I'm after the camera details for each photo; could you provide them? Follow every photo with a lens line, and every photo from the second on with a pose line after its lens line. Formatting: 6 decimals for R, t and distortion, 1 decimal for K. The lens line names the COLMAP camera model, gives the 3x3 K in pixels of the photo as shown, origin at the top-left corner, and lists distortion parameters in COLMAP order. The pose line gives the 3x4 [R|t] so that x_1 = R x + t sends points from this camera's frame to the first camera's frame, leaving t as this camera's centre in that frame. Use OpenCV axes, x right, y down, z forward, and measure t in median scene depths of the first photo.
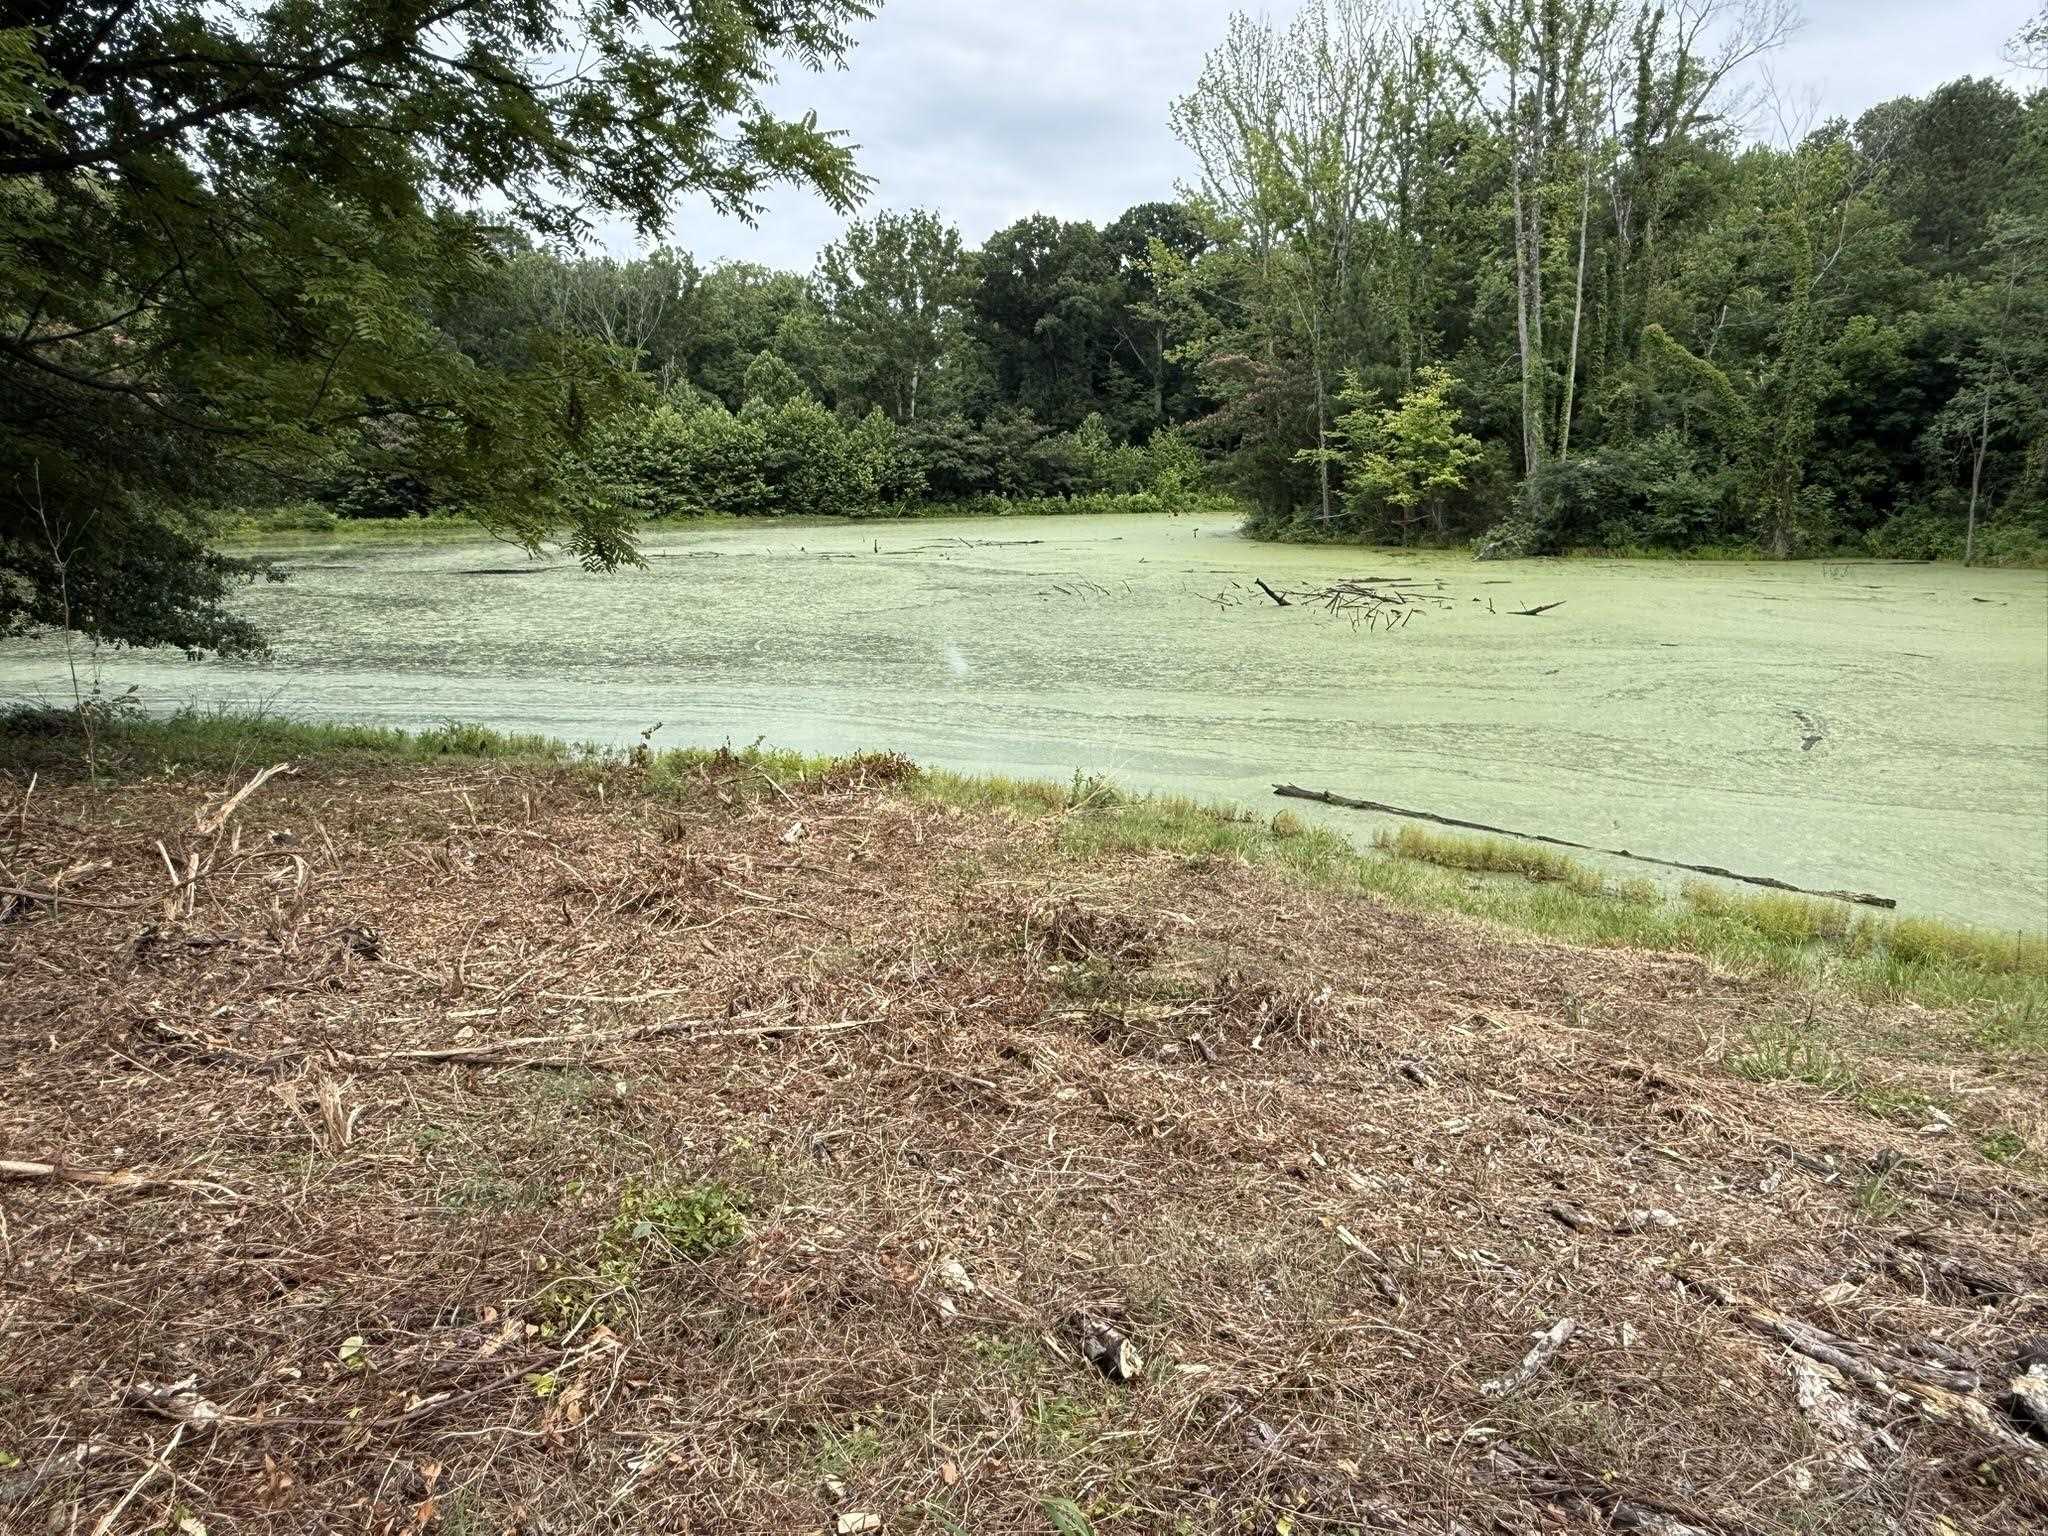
lens RADIAL K [[1386.4, 0, 1025.3], [0, 1386.4, 773.4], [0, 0, 1]] dist [-0.000909, 0.004426]
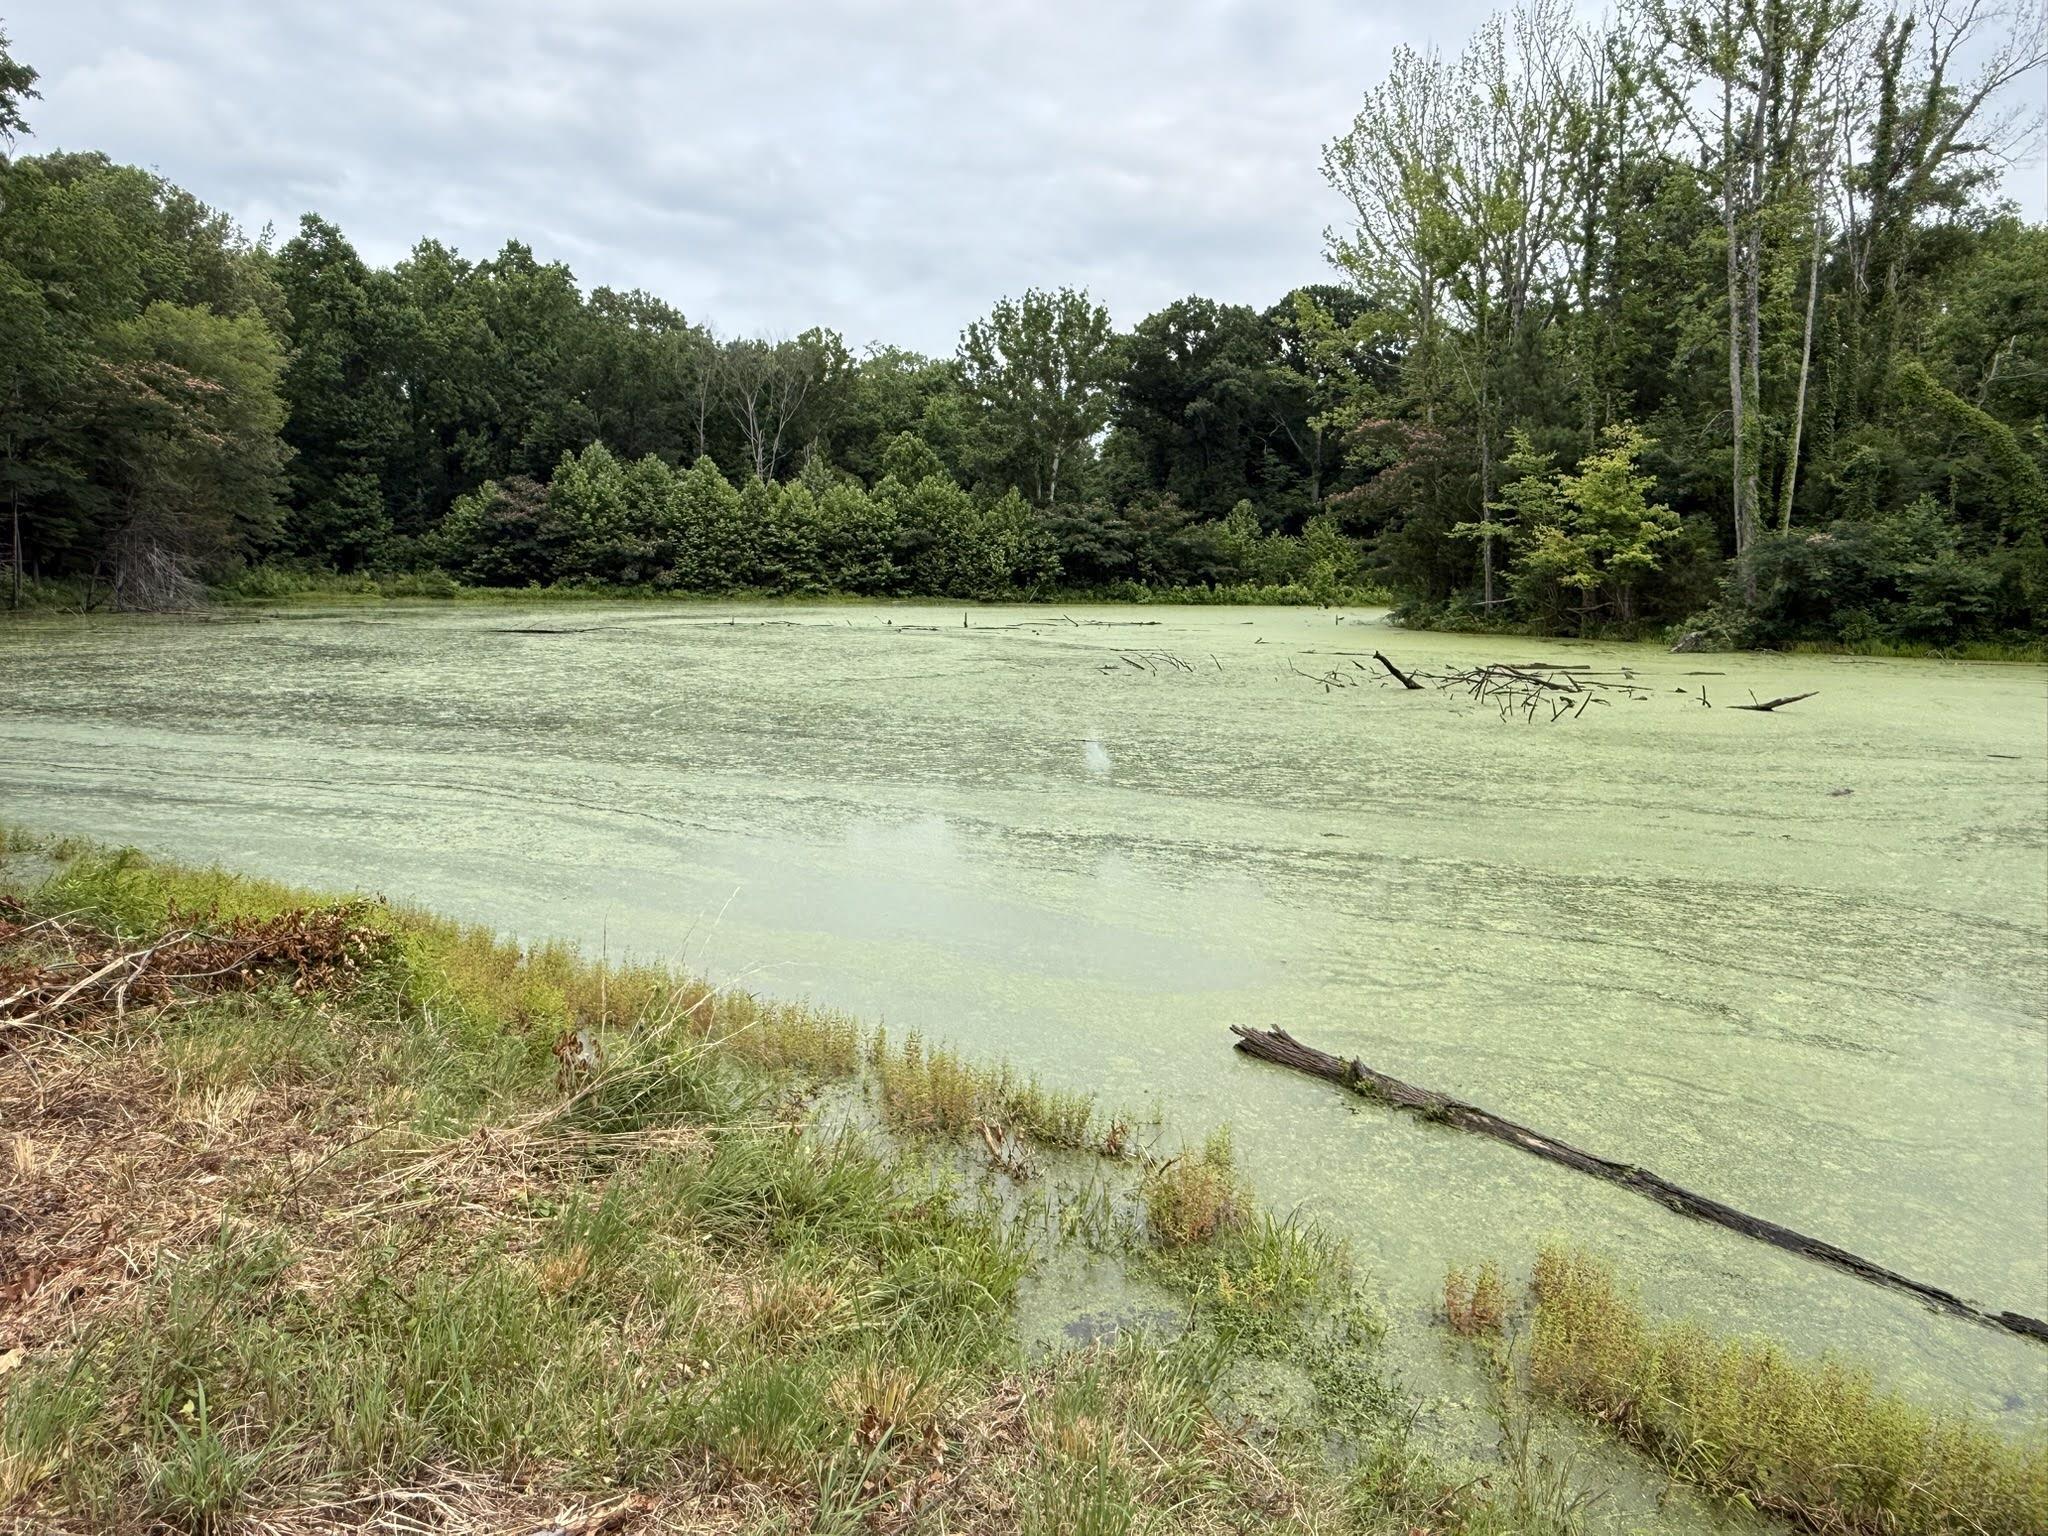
lens RADIAL K [[1386.4, 0, 1025.3], [0, 1386.4, 773.4], [0, 0, 1]] dist [-0.000909, 0.004426]
pose [[0.992620, 0.040957, -0.114137, 0.030787], [-0.048809, 0.996567, -0.066869, -0.007029], [0.111007, 0.071946, 0.991212, 0.110222]]
